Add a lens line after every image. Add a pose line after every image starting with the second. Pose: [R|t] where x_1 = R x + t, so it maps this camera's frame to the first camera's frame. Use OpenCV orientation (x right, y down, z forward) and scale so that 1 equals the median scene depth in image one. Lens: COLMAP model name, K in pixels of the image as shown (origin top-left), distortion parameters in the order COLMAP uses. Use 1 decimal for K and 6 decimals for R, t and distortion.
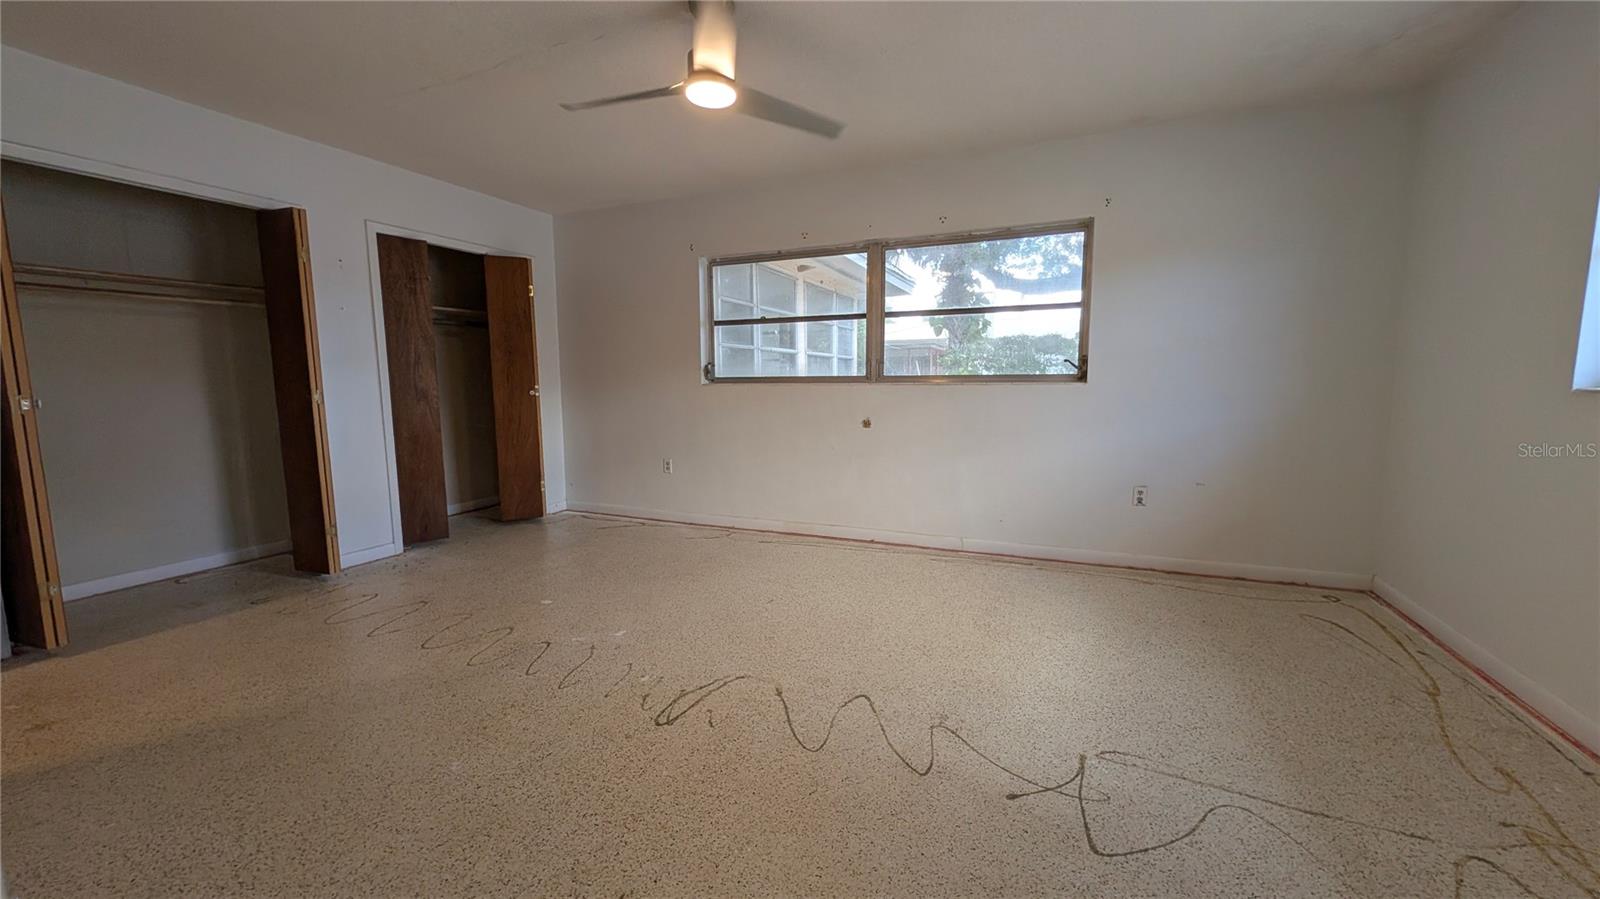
lens RADIAL K [[617.6, 0, 804.6], [0, 617.6, 455.3], [0, 0, 1]] dist [-0.000805, -0.000063]
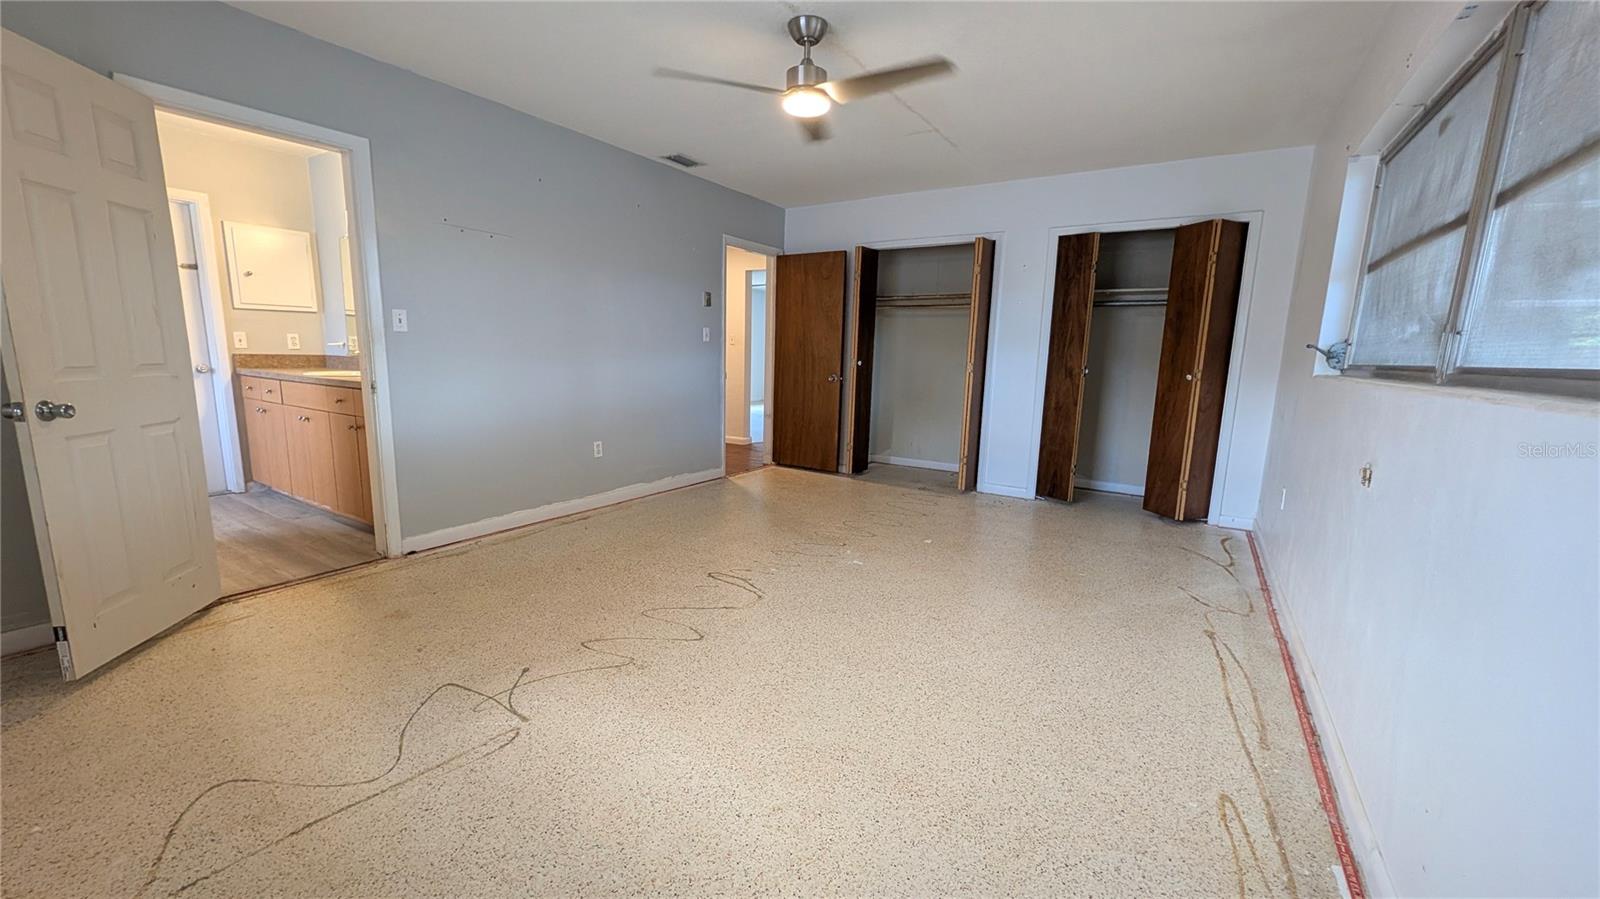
lens RADIAL K [[617.6, 0, 799.3], [0, 617.6, 448.6], [0, 0, 1]] dist [-0.000805, -0.000063]
pose [[-0.163480, 0.157900, -0.973828, 0.783114], [-0.146479, 0.972282, 0.182239, -0.122932], [0.975612, 0.172438, -0.135820, 0.903236]]
